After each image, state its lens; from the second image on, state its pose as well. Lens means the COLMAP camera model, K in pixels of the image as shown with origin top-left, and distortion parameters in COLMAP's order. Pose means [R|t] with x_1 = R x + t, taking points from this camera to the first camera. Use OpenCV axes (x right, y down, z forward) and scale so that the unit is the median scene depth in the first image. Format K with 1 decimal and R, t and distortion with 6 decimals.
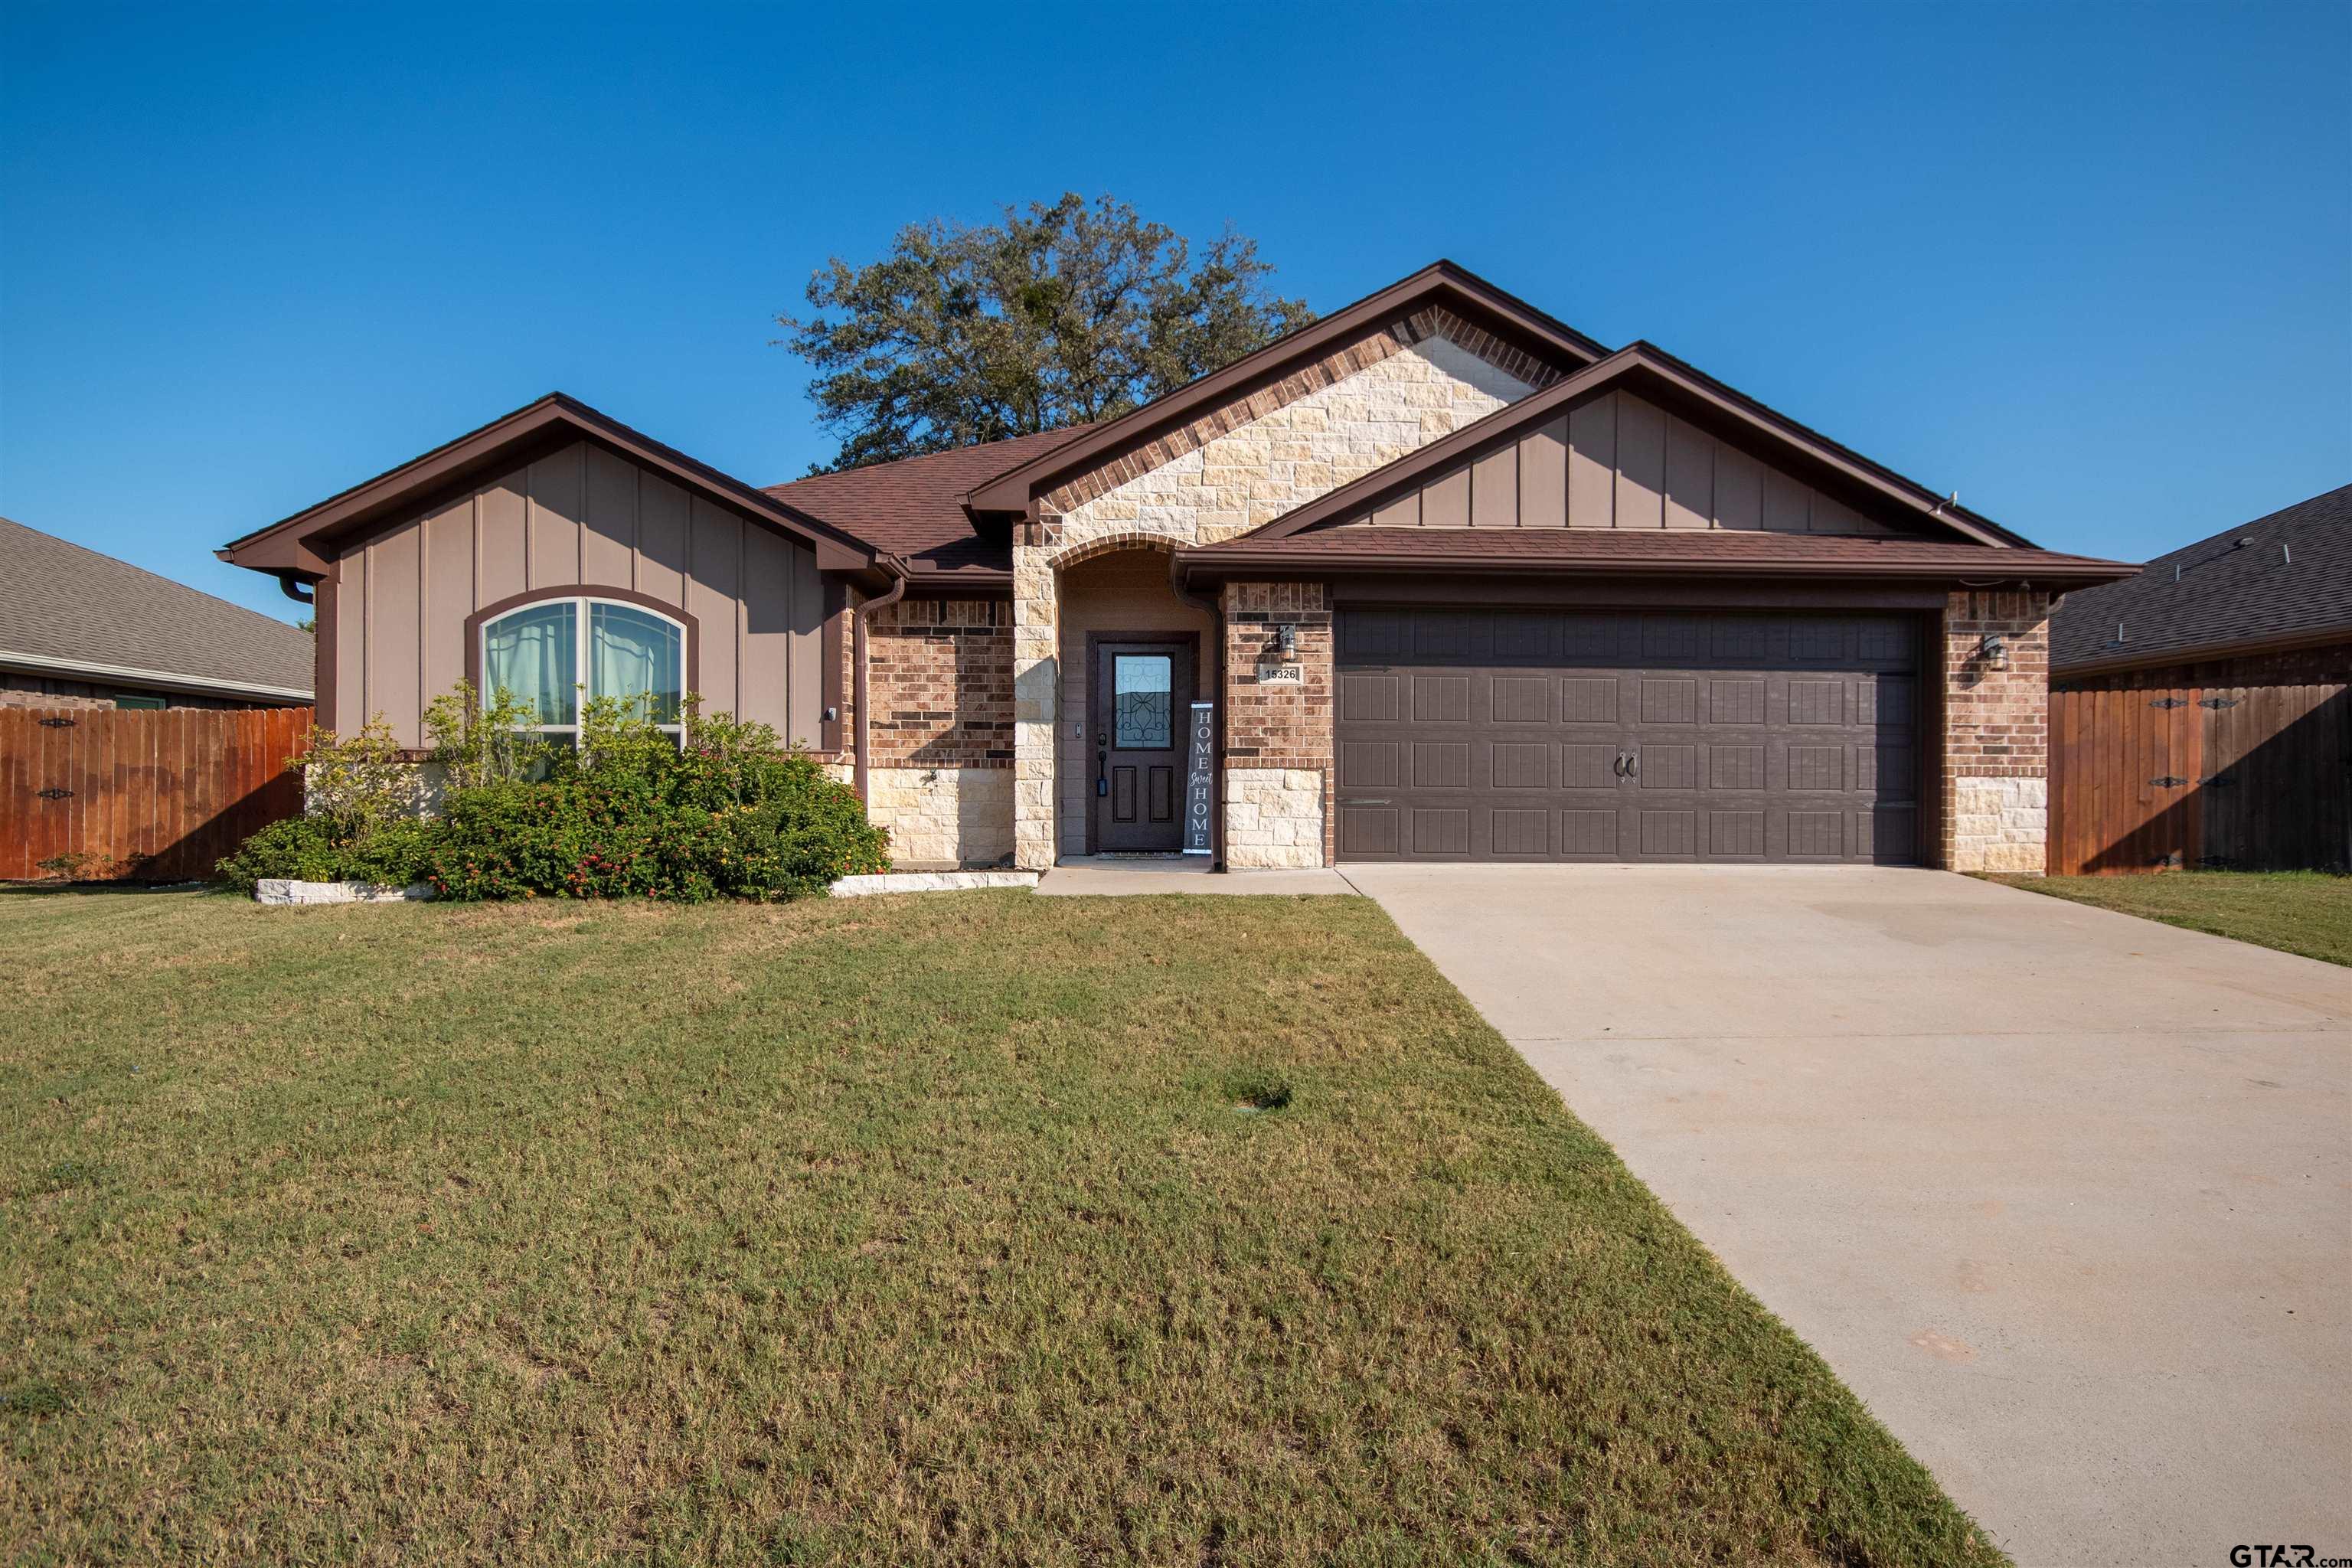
lens RADIAL K [[1341.0, 0, 1085.1], [0, 1341.0, 804.8], [0, 0, 1]] dist [0.001516, 0.006098]
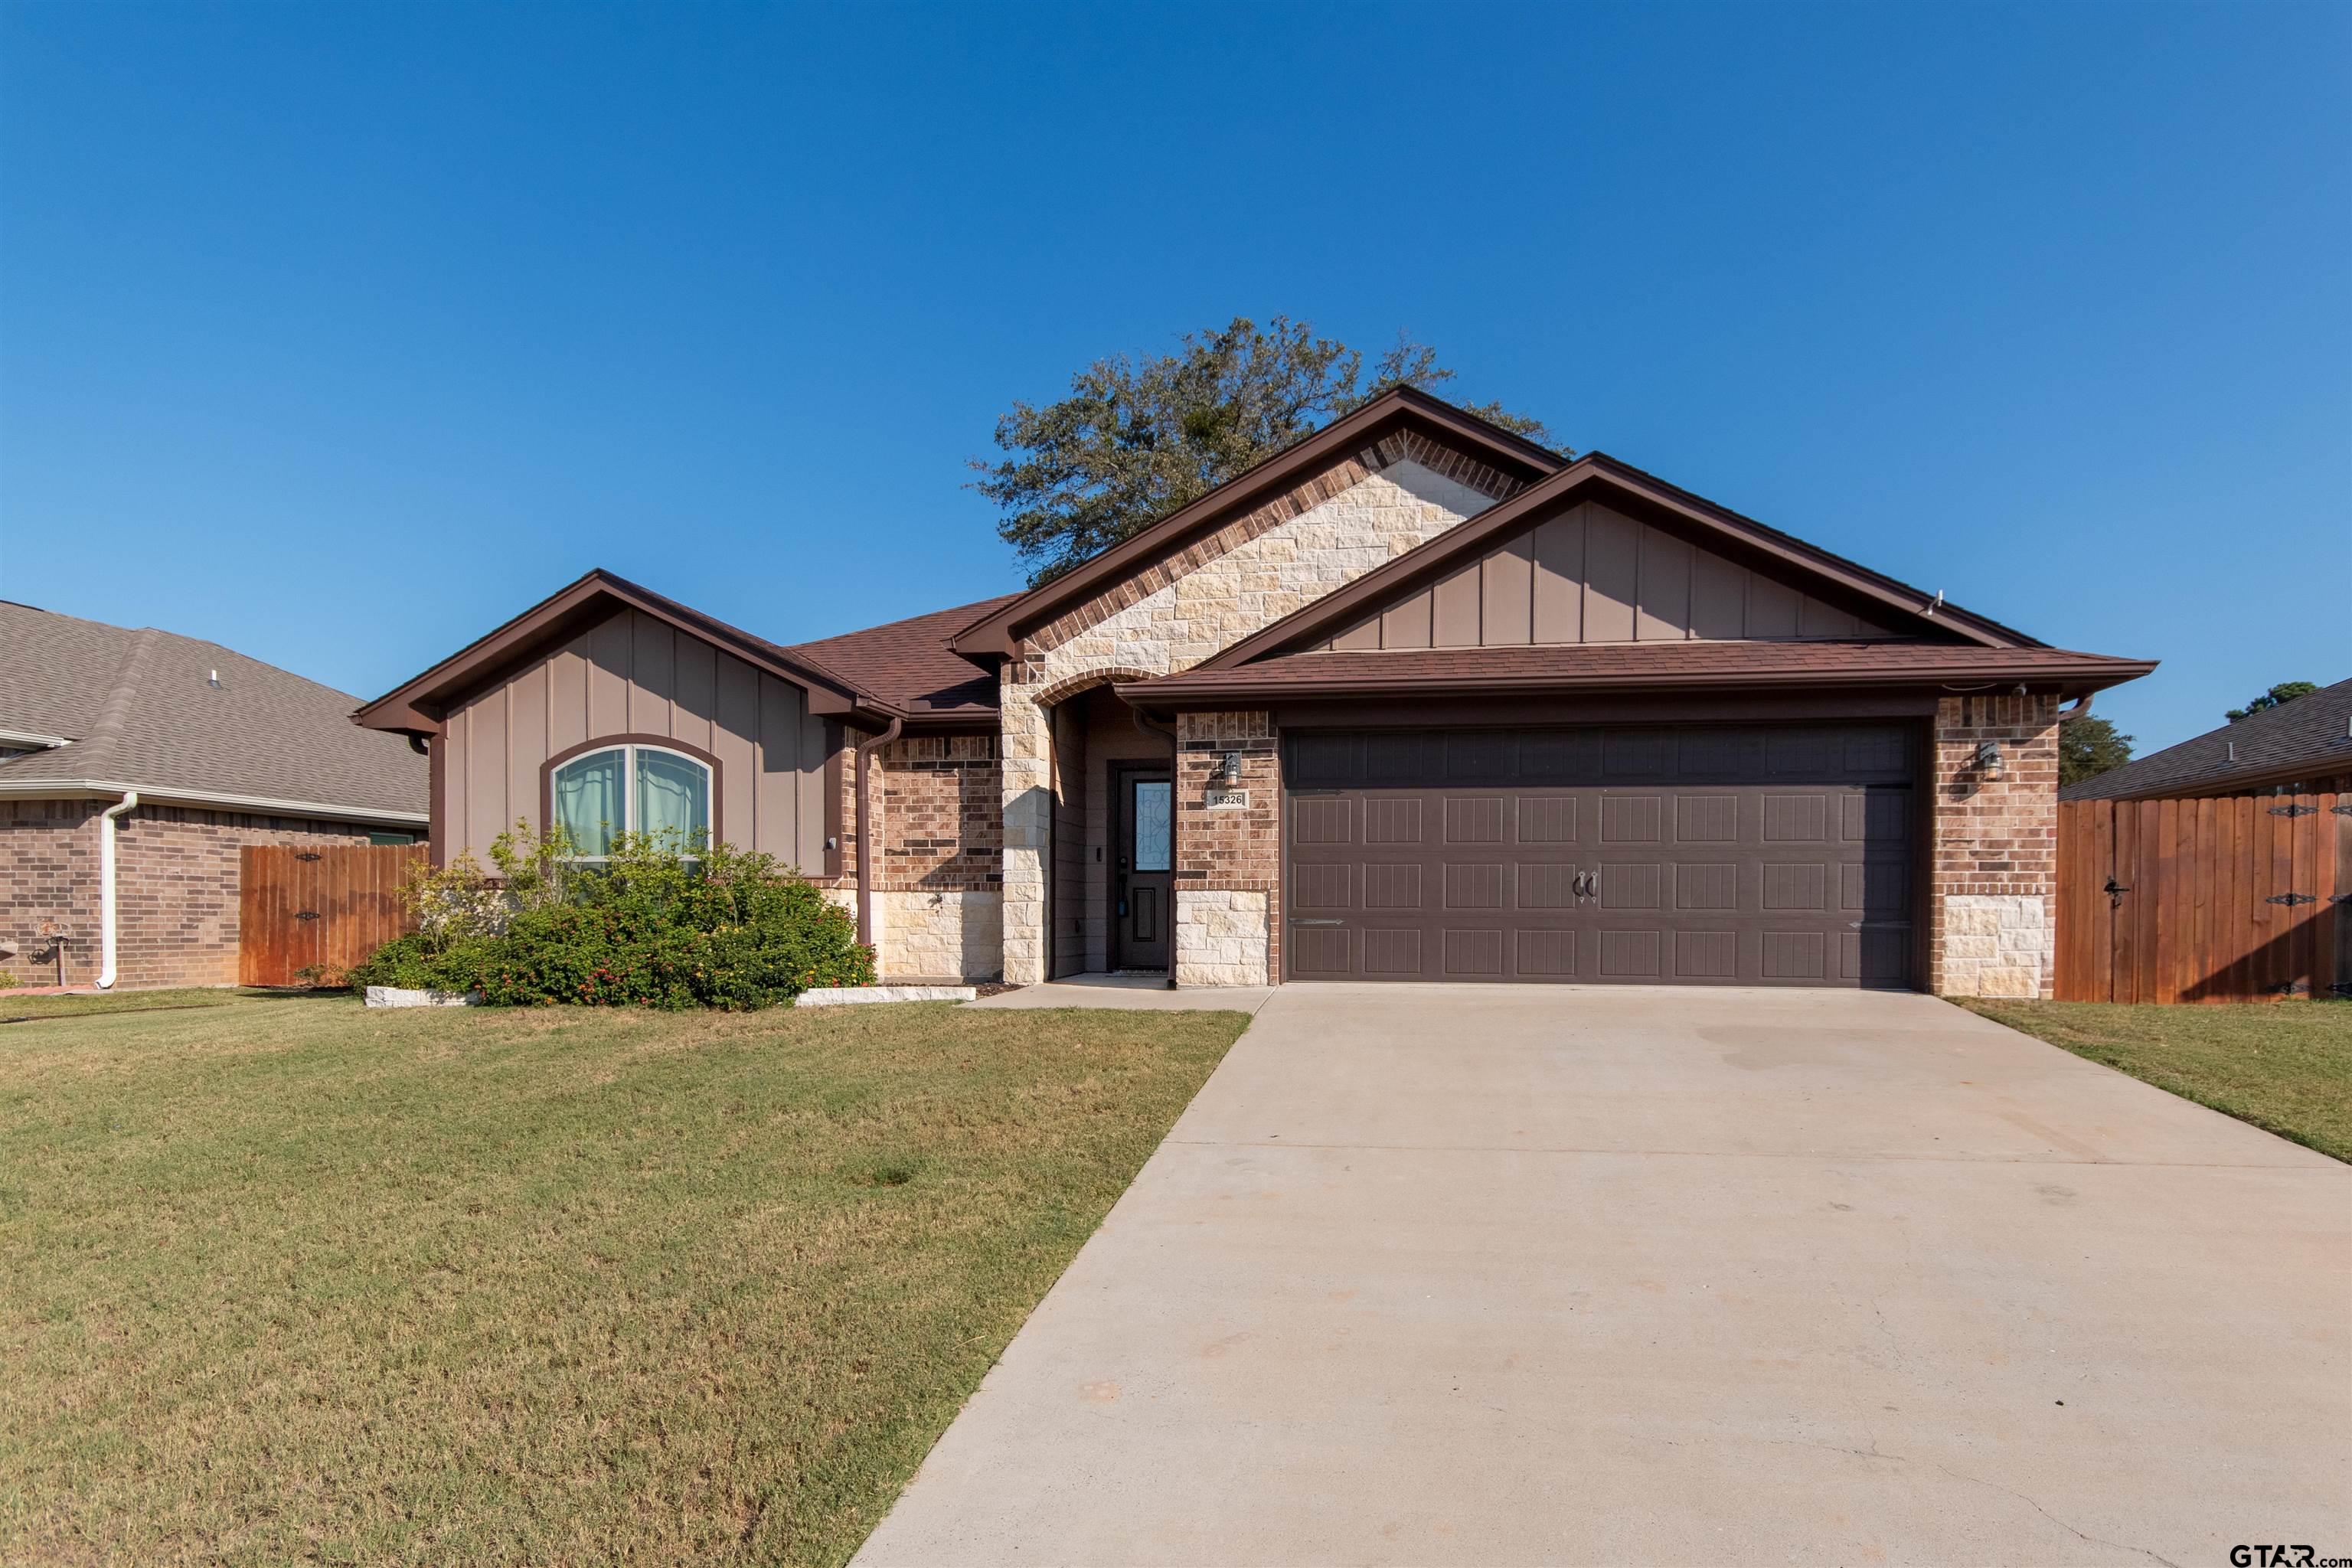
lens RADIAL K [[1341.0, 0, 1105.0], [0, 1341.0, 948.1], [0, 0, 1]] dist [0.001516, 0.006098]
pose [[0.976614, 0.003984, -0.214961, 0.271149], [-0.000036, 0.999831, 0.018368, -0.001391], [0.214998, -0.017930, 0.976450, -0.038950]]
